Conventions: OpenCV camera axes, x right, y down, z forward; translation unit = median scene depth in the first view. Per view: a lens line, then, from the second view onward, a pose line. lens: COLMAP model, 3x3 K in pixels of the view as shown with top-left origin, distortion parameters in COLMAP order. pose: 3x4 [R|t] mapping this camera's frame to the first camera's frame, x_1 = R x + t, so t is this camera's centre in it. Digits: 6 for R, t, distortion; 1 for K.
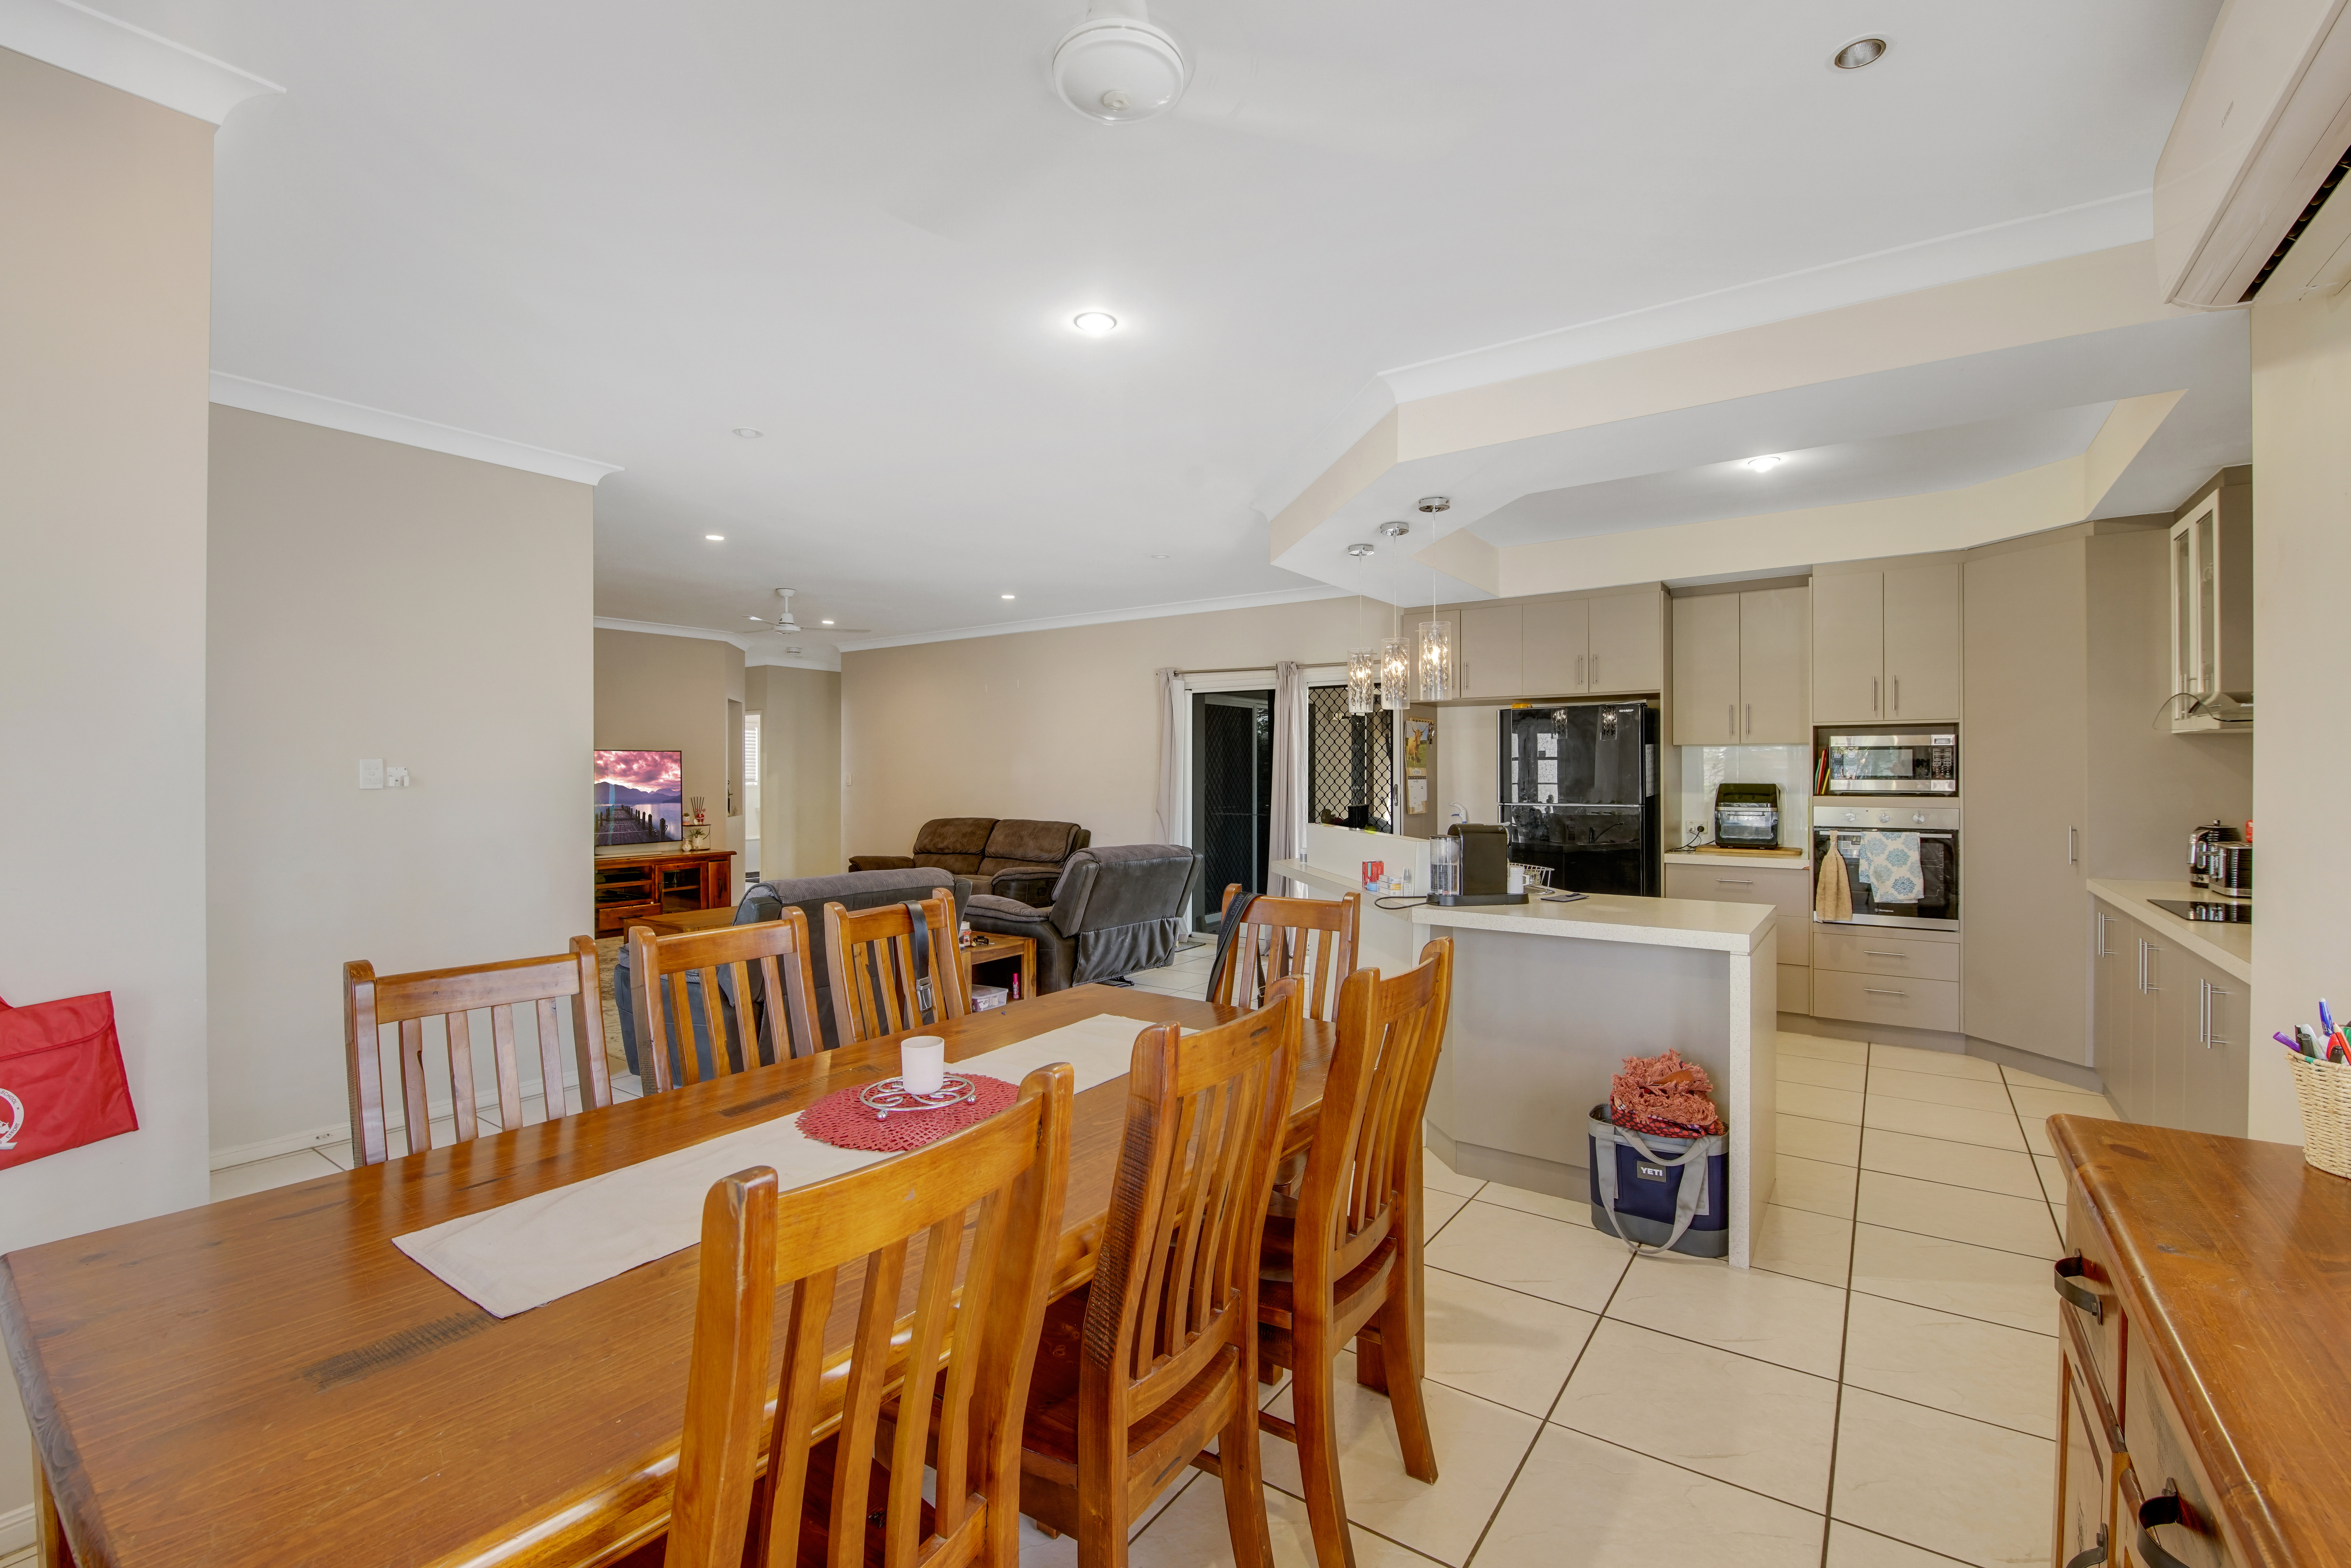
lens RADIAL K [[1027.7, 0, 1165.7], [0, 1027.7, 776.1], [0, 0, 1]] dist [-0.006786, -0.004310]
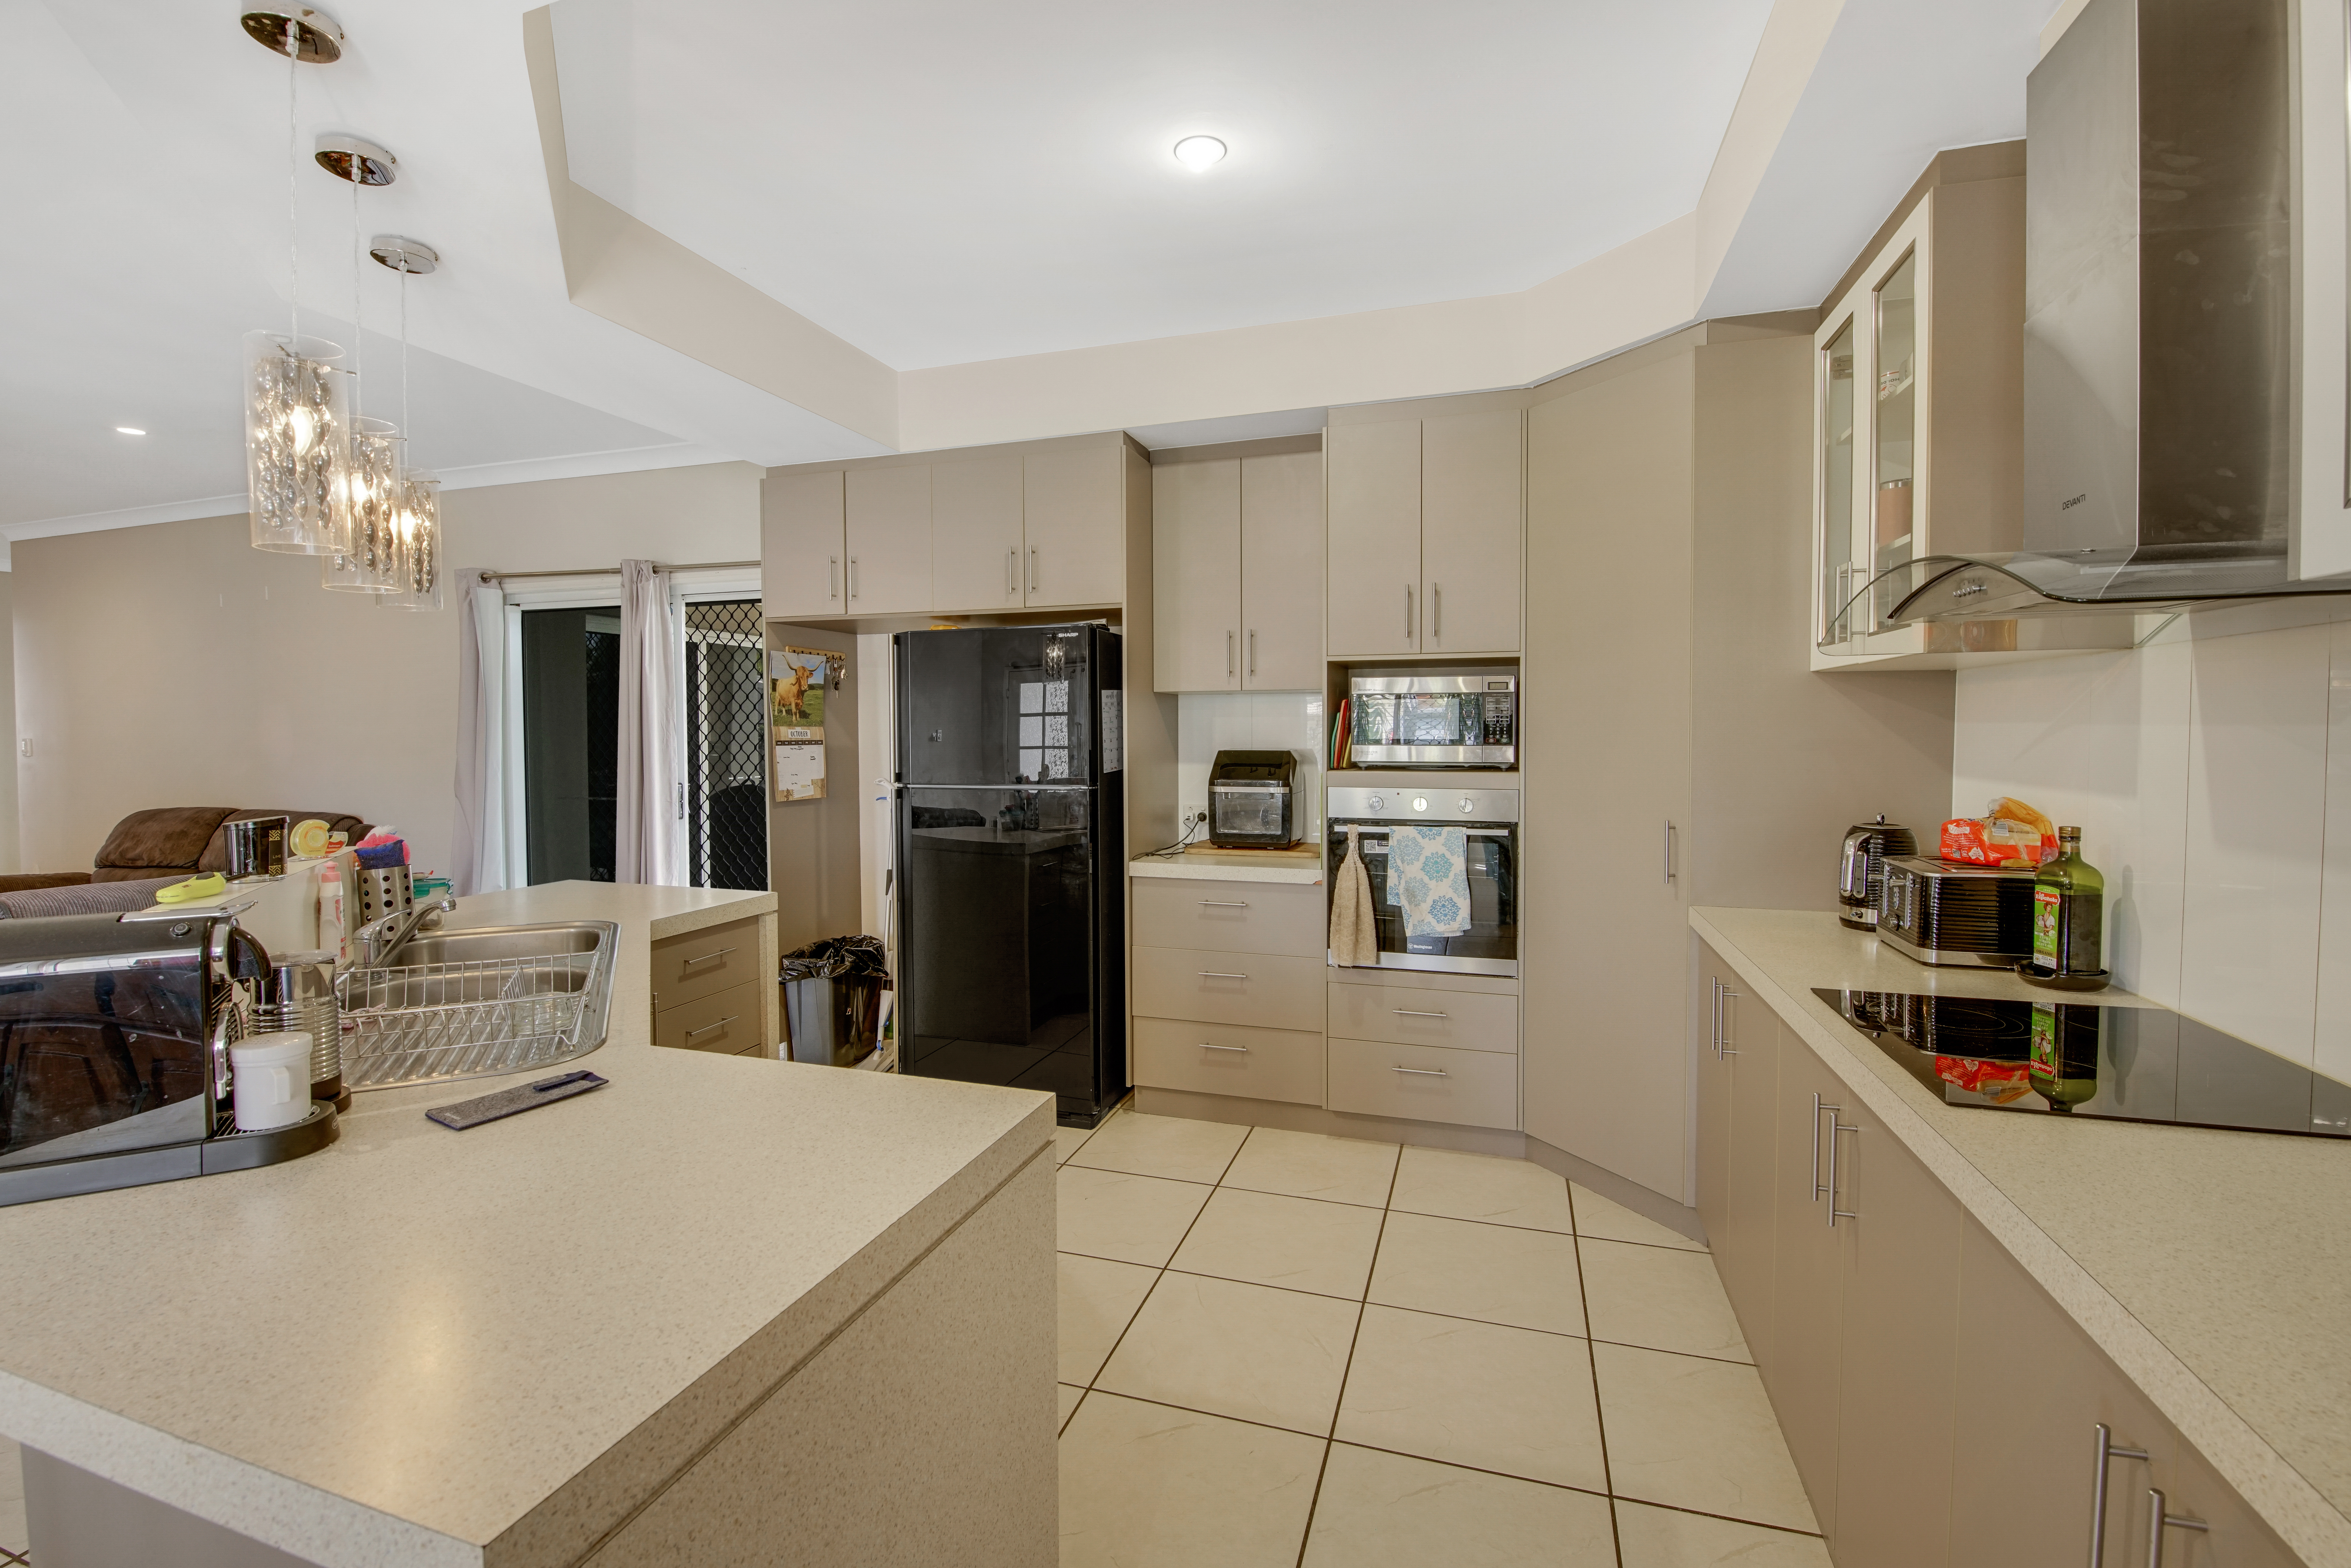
lens RADIAL K [[1027.7, 0, 1171.8], [0, 1027.7, 768.4], [0, 0, 1]] dist [-0.006786, -0.004310]
pose [[0.952262, -0.012815, 0.305014, 0.345462], [0.002825, 0.999446, 0.033172, -0.003769], [-0.305270, -0.030726, 0.951770, 0.420014]]
